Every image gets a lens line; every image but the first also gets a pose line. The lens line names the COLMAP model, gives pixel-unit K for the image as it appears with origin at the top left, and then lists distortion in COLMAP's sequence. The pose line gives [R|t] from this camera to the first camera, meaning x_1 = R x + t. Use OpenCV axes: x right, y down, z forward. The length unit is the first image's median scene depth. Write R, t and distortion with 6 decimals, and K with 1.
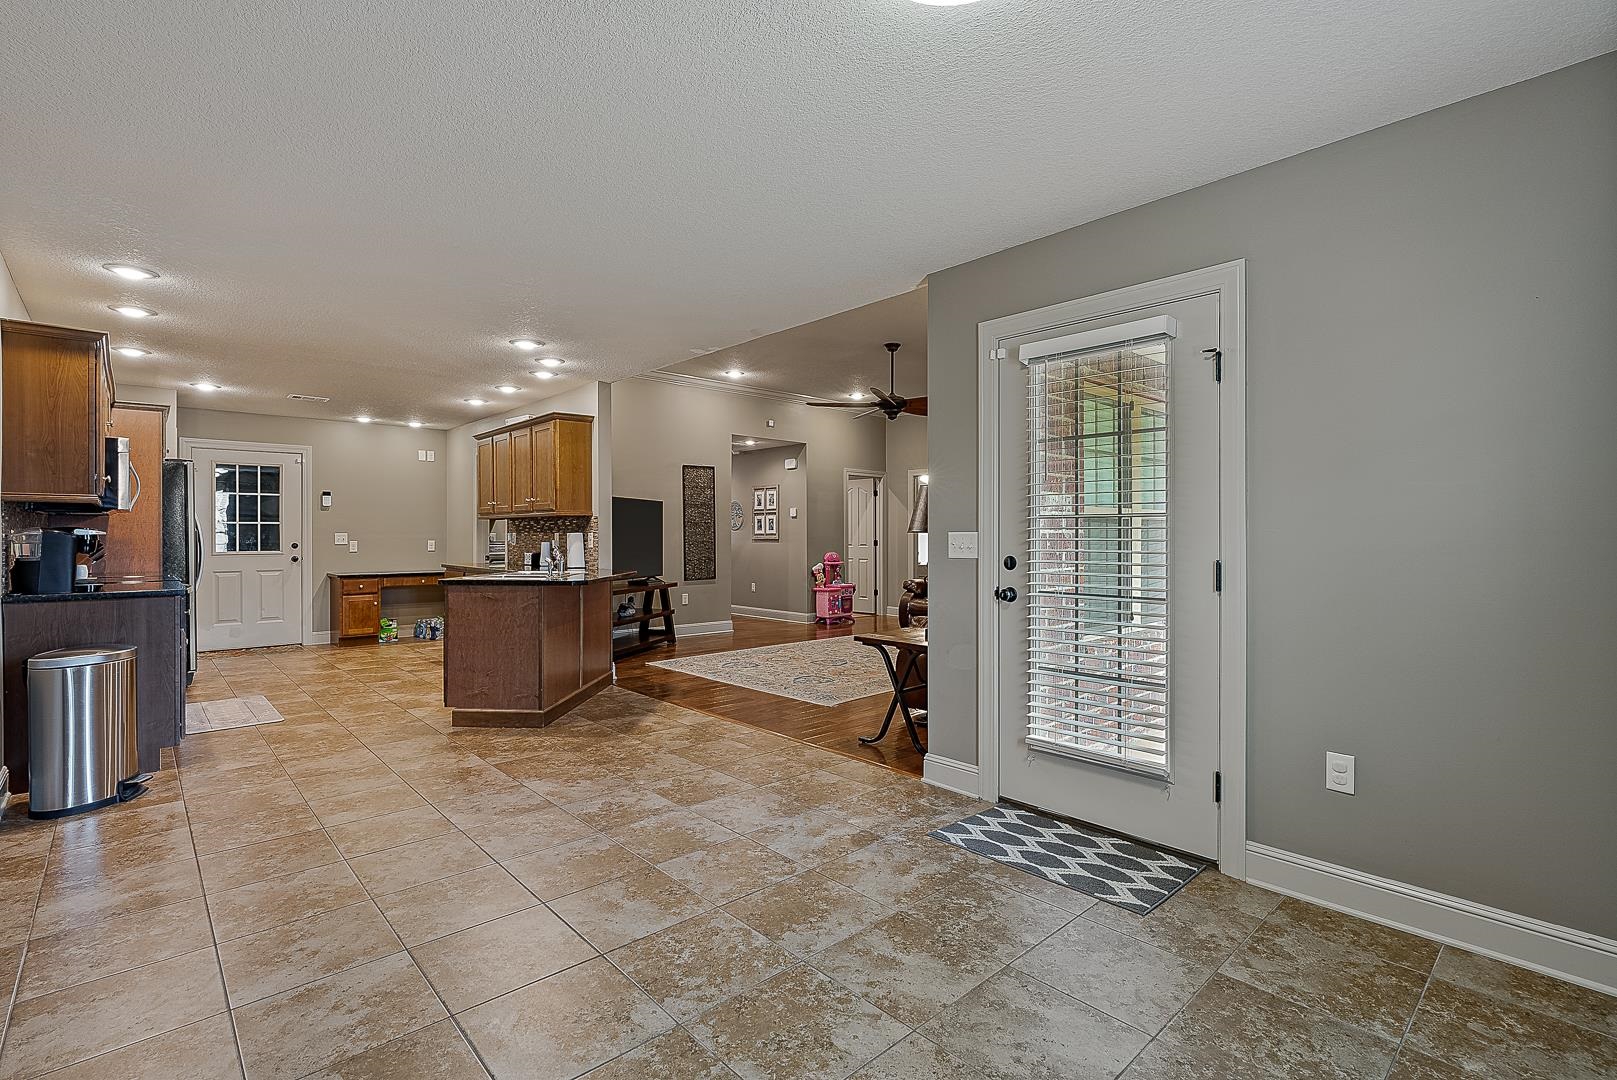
lens RADIAL K [[746.4, 0, 804.3], [0, 746.4, 536.8], [0, 0, 1]] dist [0.000710, -0.000017]
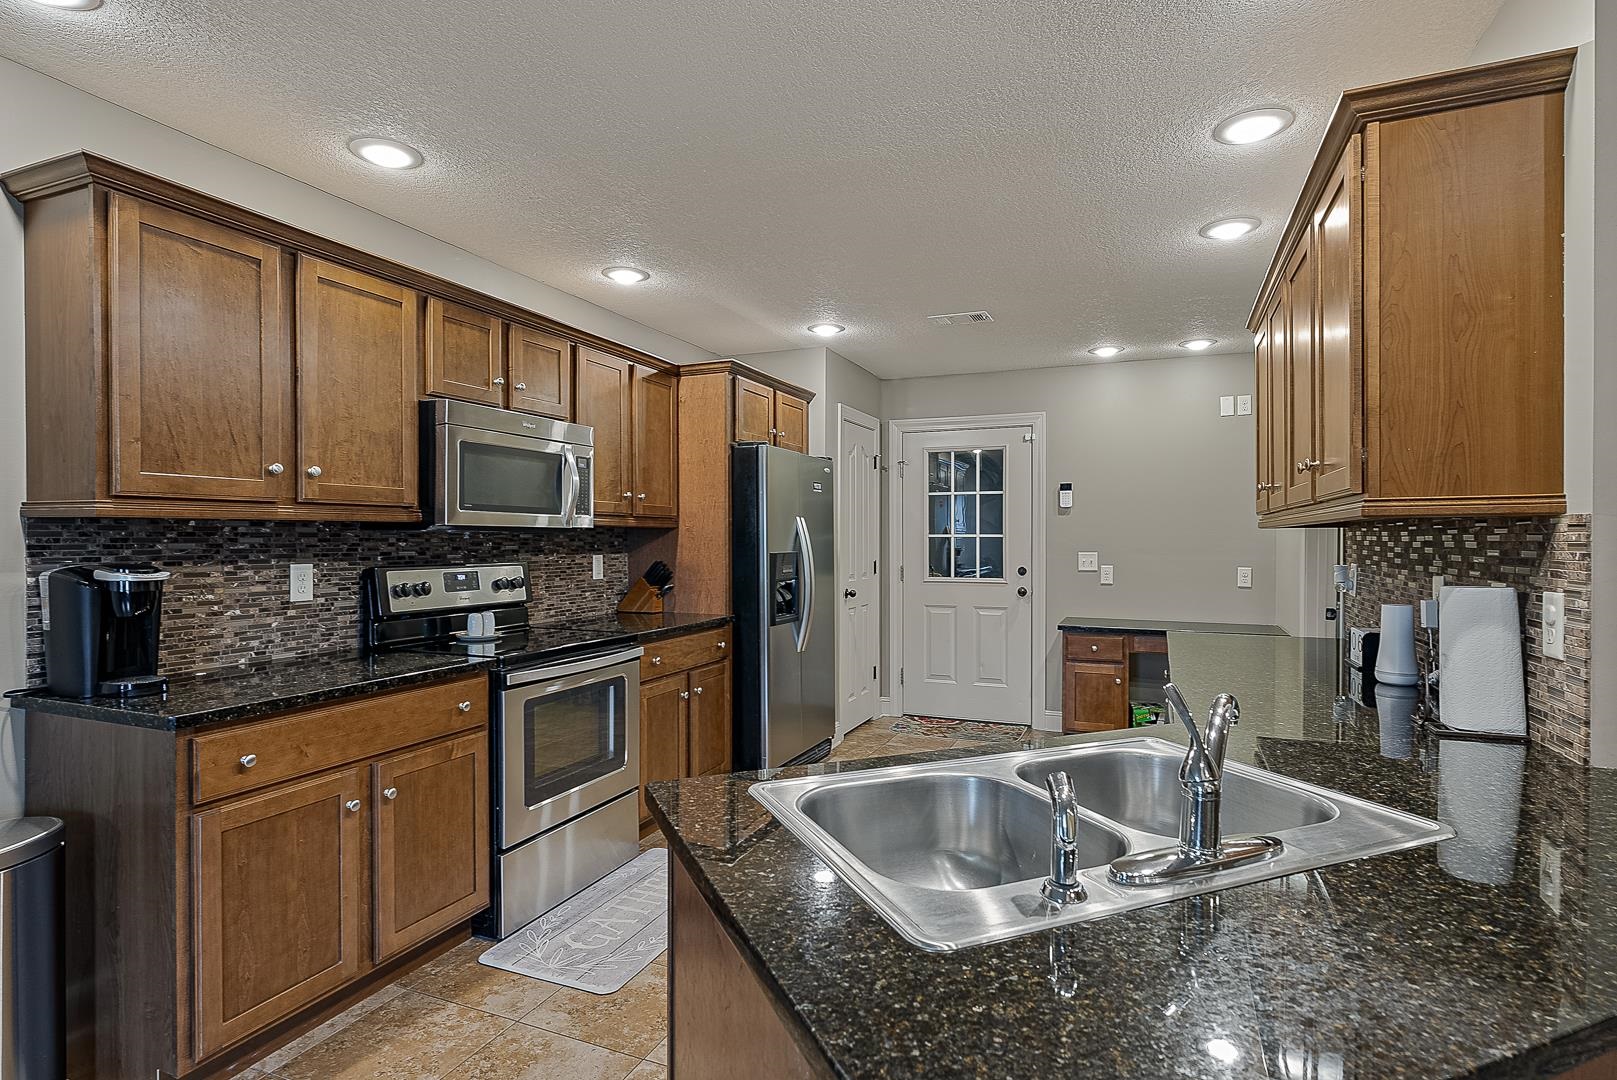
lens RADIAL K [[839.0, 0, 810.8], [0, 839.0, 542.1], [0, 0, 1]] dist [0.001598, -0.000460]
pose [[0.442448, 0.006650, -0.896769, -0.121561], [-0.006624, 0.999969, 0.004146, -0.014927], [0.896770, 0.004106, 0.442479, 0.528664]]
